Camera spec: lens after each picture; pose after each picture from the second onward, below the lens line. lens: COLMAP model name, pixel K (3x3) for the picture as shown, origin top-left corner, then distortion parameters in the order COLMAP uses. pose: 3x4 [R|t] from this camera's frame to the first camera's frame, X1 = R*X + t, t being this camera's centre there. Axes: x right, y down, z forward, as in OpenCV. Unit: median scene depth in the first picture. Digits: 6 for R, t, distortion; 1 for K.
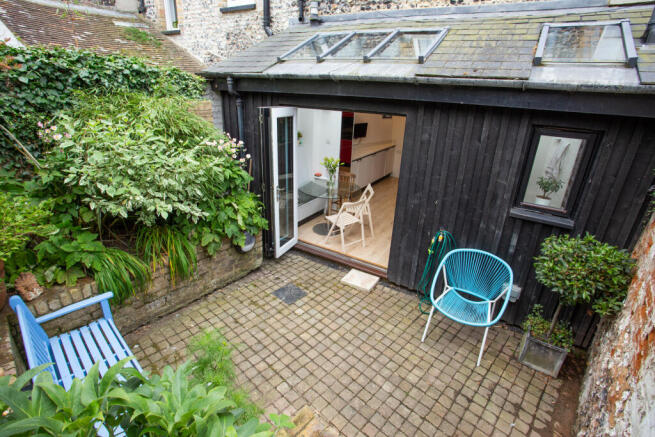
lens RADIAL K [[320.8, 0, 327.5], [0, 320.8, 218.5], [0, 0, 1]] dist [-0.037797, 0.000808]
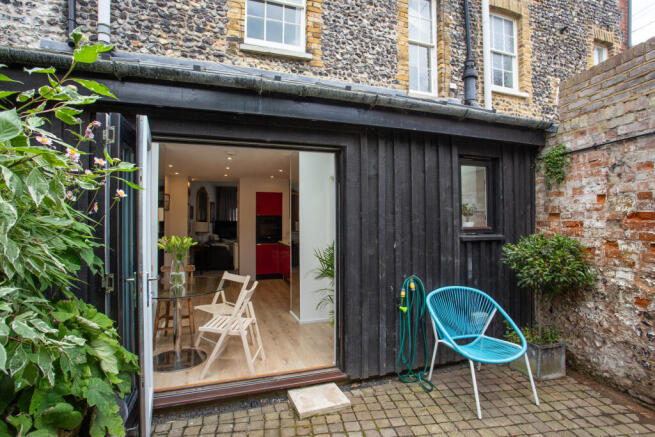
lens RADIAL K [[320.8, 0, 327.5], [0, 320.8, 218.5], [0, 0, 1]] dist [-0.037797, 0.000808]
pose [[0.632358, -0.030828, 0.774063, -0.426232], [0.309703, 0.925944, -0.216130, 0.009953], [-0.710076, 0.376401, 0.595075, 0.610981]]
